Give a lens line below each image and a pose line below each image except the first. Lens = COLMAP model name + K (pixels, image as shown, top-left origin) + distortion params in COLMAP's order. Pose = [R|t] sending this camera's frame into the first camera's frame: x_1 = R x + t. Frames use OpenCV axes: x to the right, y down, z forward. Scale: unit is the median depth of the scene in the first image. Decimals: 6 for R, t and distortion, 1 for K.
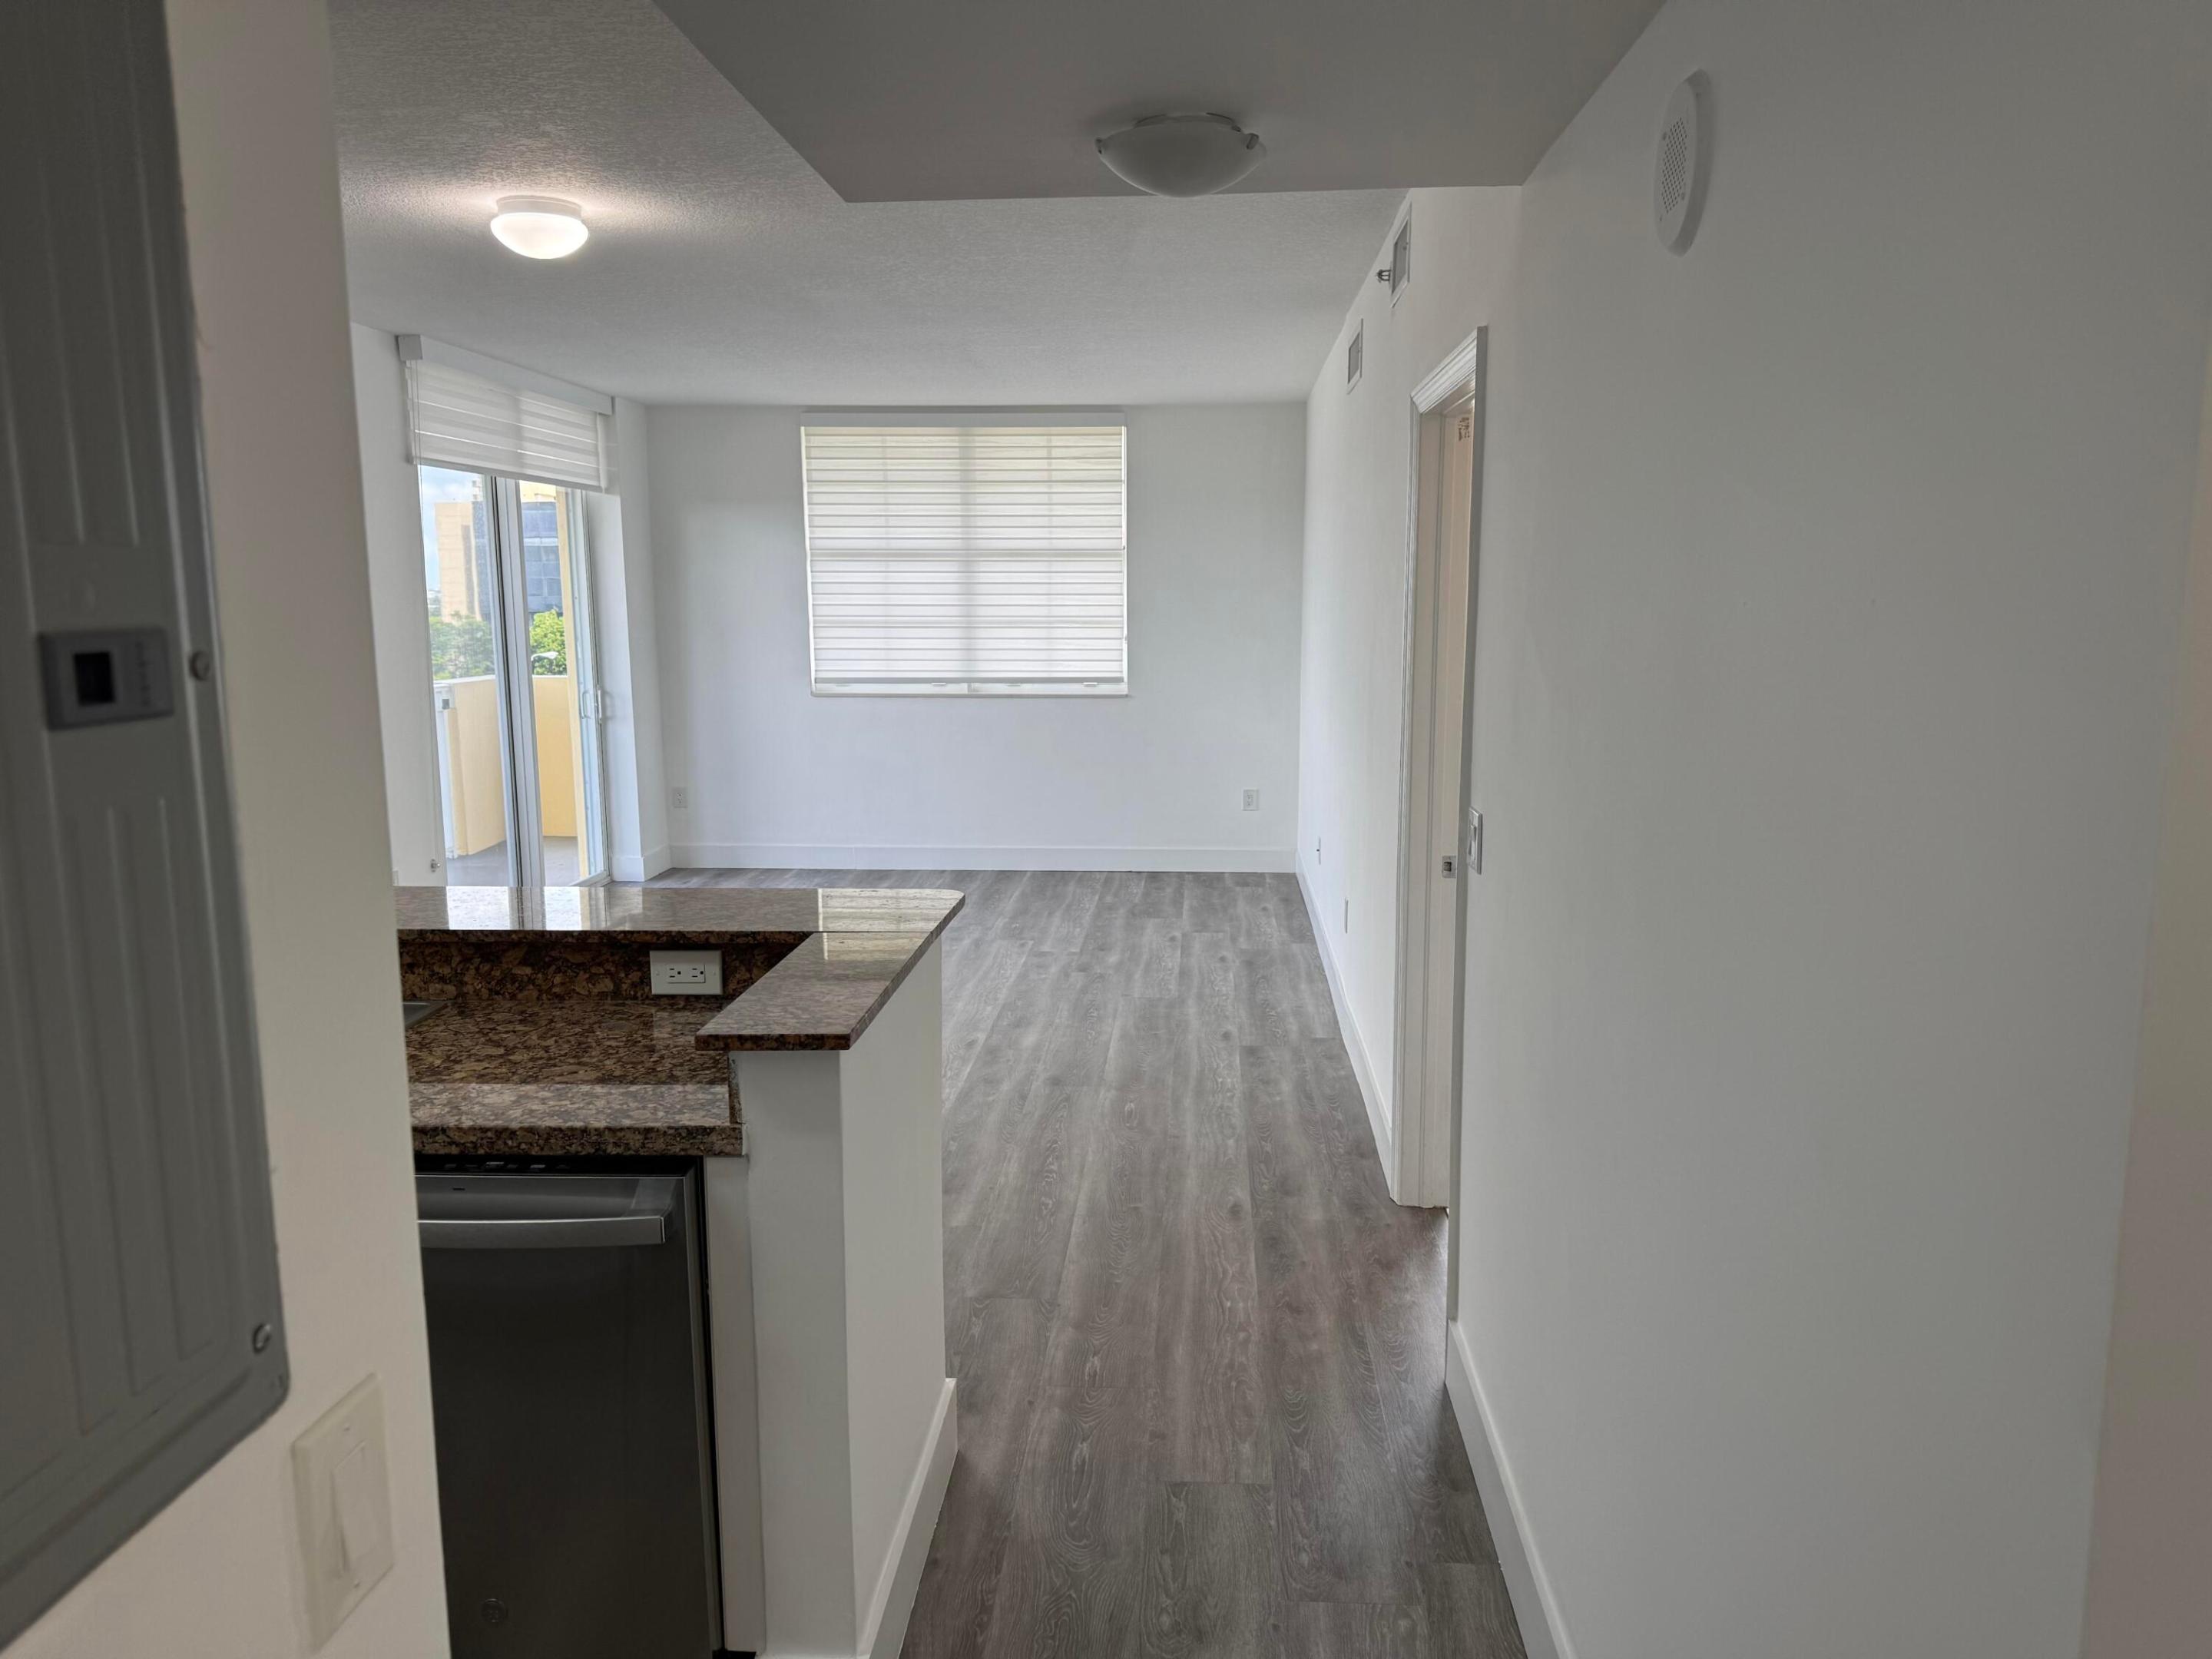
lens RADIAL K [[1543.4, 0, 1112.7], [0, 1543.4, 830.1], [0, 0, 1]] dist [0.151292, -0.286007]
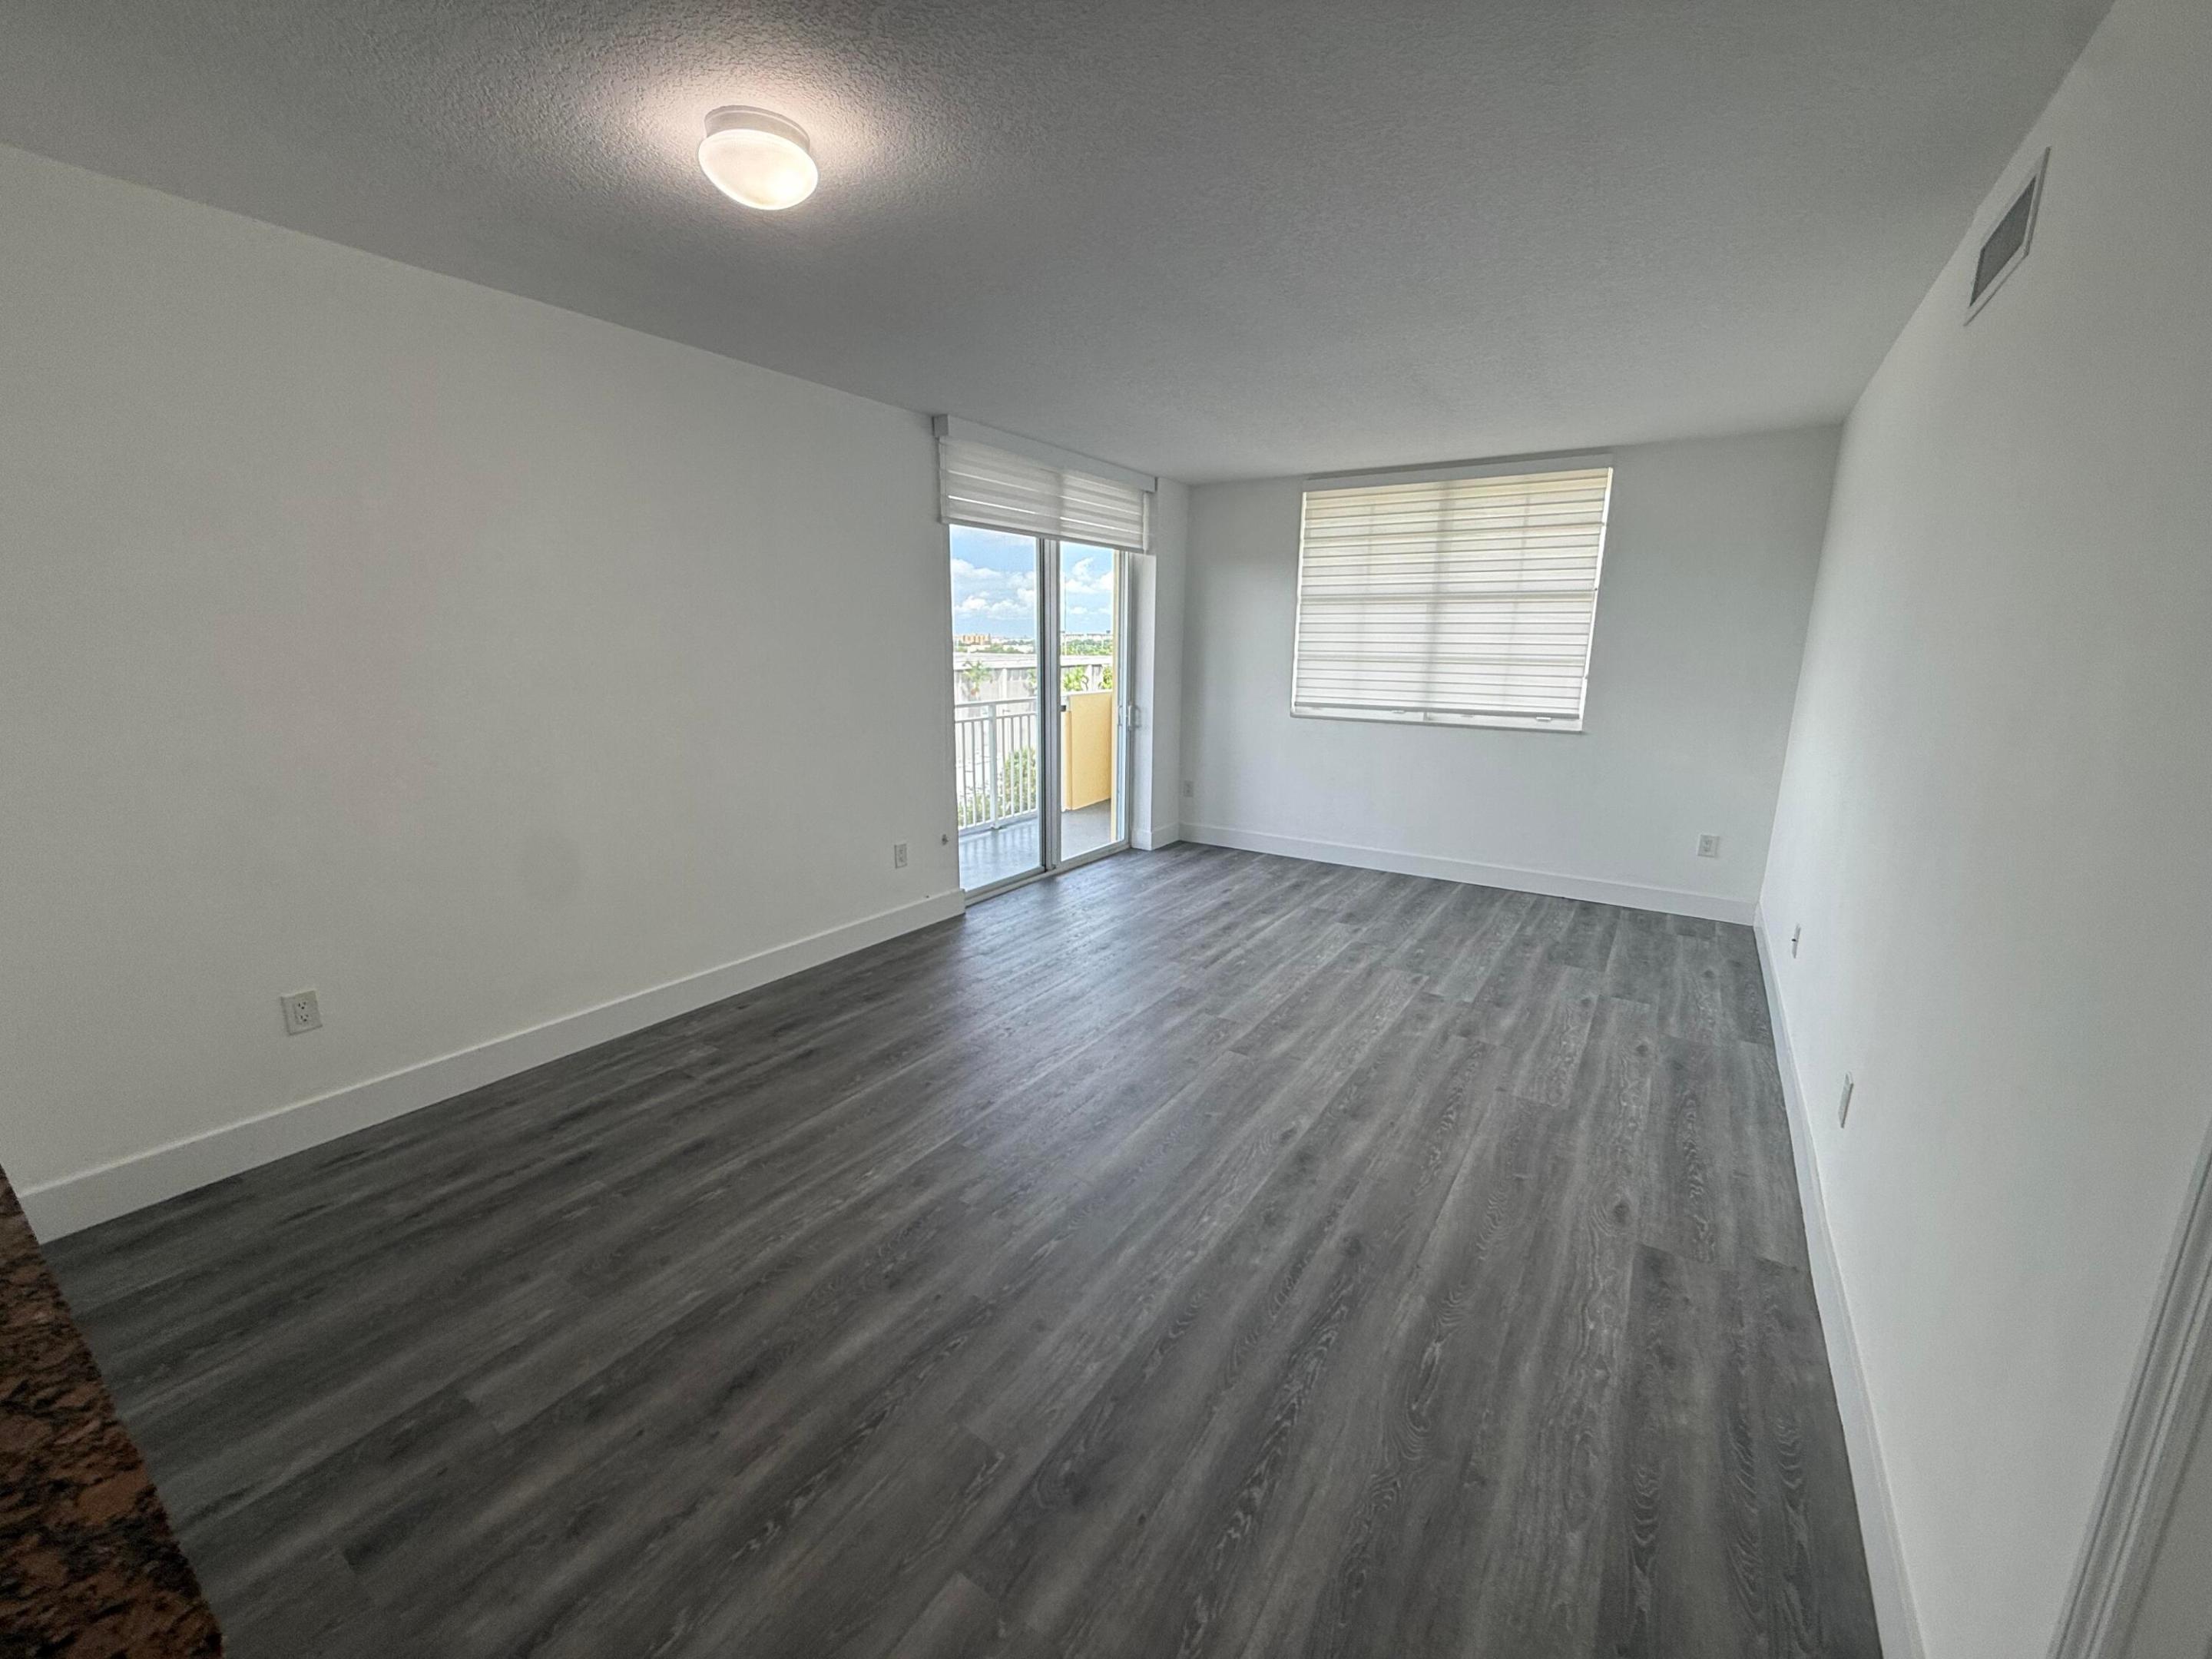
lens RADIAL K [[881.8, 0, 1104.1], [0, 881.8, 831.8], [0, 0, 1]] dist [0.001091, 0.000092]
pose [[0.866993, 0.117823, -0.484190, 0.039633], [-0.086775, 0.992497, 0.086135, -0.065649], [0.490706, -0.032663, 0.870713, 0.483166]]
